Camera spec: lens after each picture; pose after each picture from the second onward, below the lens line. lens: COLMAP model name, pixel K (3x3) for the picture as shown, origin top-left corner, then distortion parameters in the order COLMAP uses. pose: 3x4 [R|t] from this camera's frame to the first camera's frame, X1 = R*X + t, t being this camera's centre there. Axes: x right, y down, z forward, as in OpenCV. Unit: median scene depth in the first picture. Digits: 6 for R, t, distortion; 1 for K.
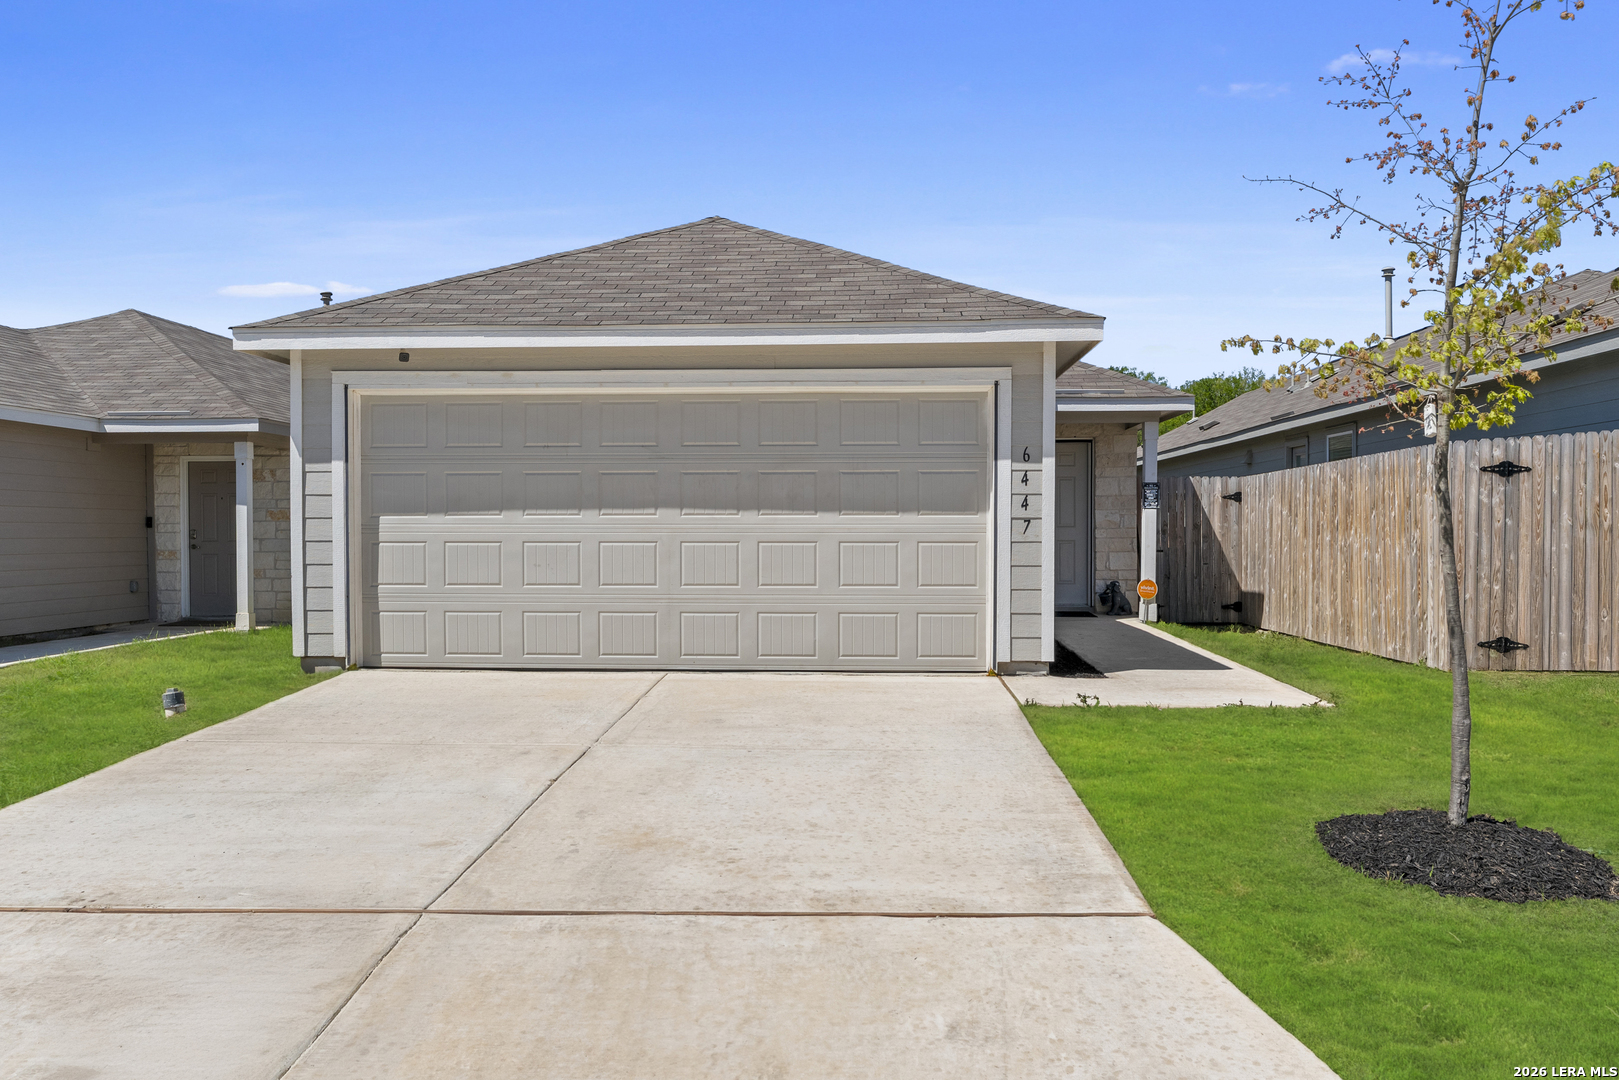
lens RADIAL K [[1196.2, 0, 813.3], [0, 1196.2, 543.1], [0, 0, 1]] dist [0.003157, 0.000206]
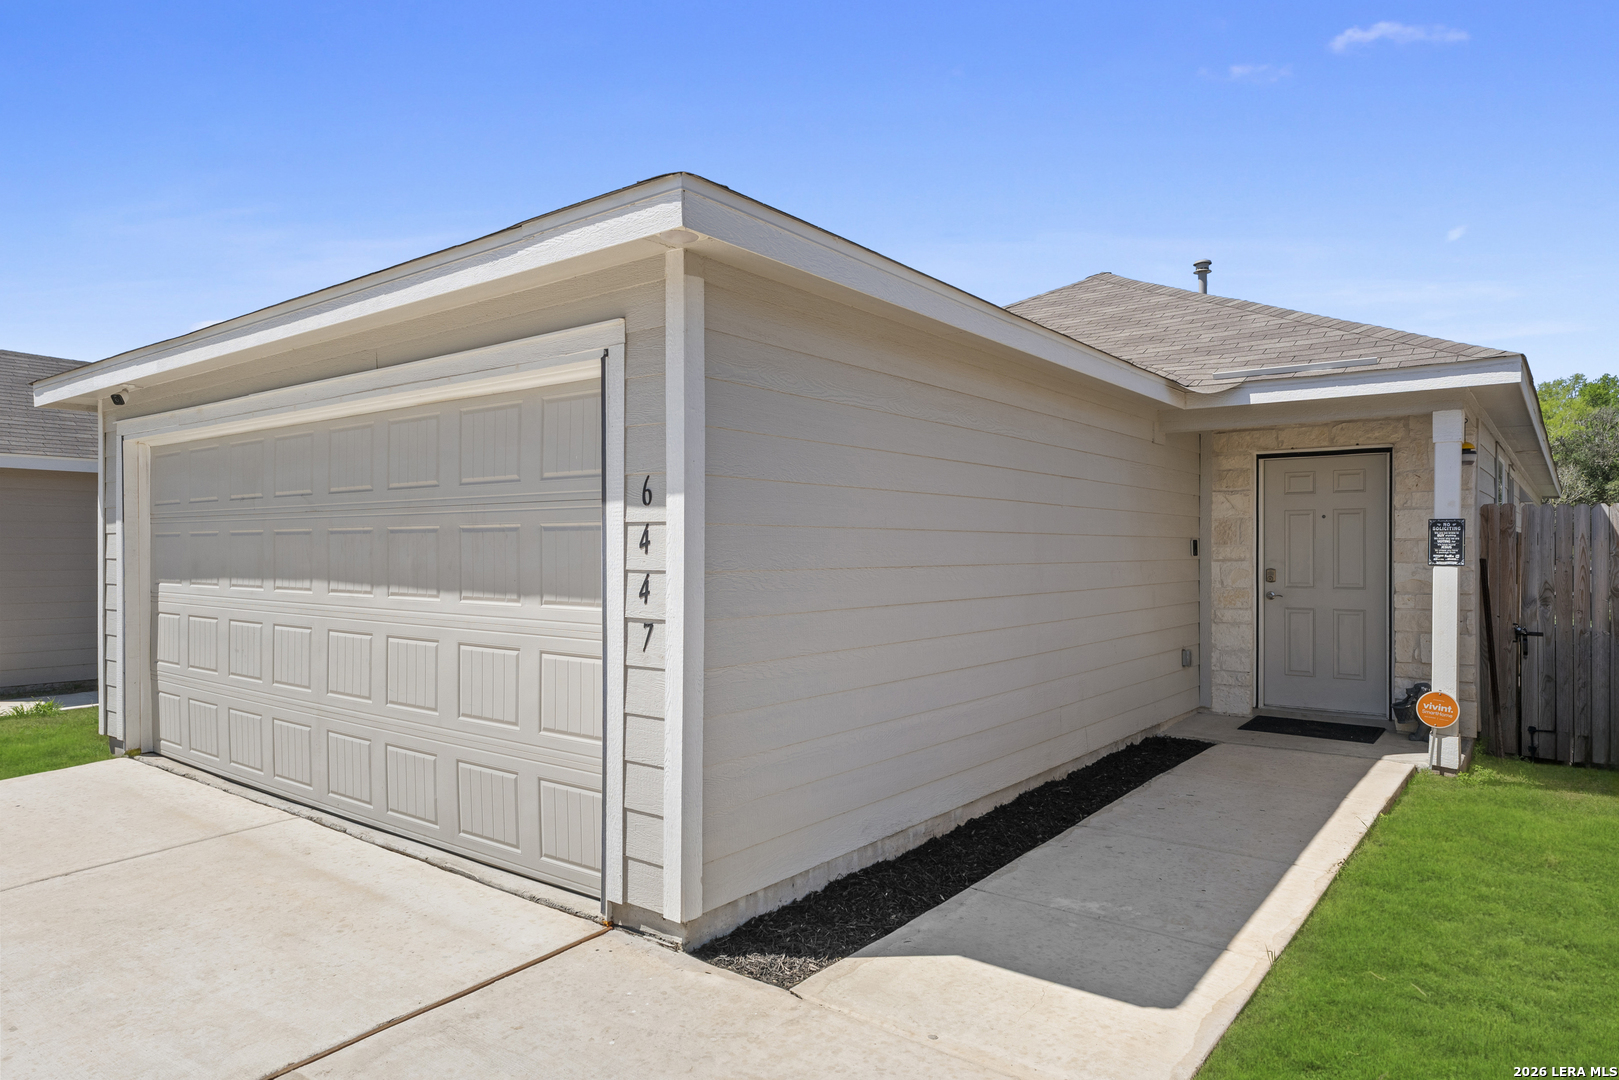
lens RADIAL K [[1005.1, 0, 804.6], [0, 1005.1, 534.0], [0, 0, 1]] dist [0.000400, -0.003418]
pose [[0.826537, -0.007426, -0.562833, 0.452136], [-0.007624, 0.999674, -0.024385, -0.045111], [0.562831, 0.024447, 0.826211, 0.673738]]
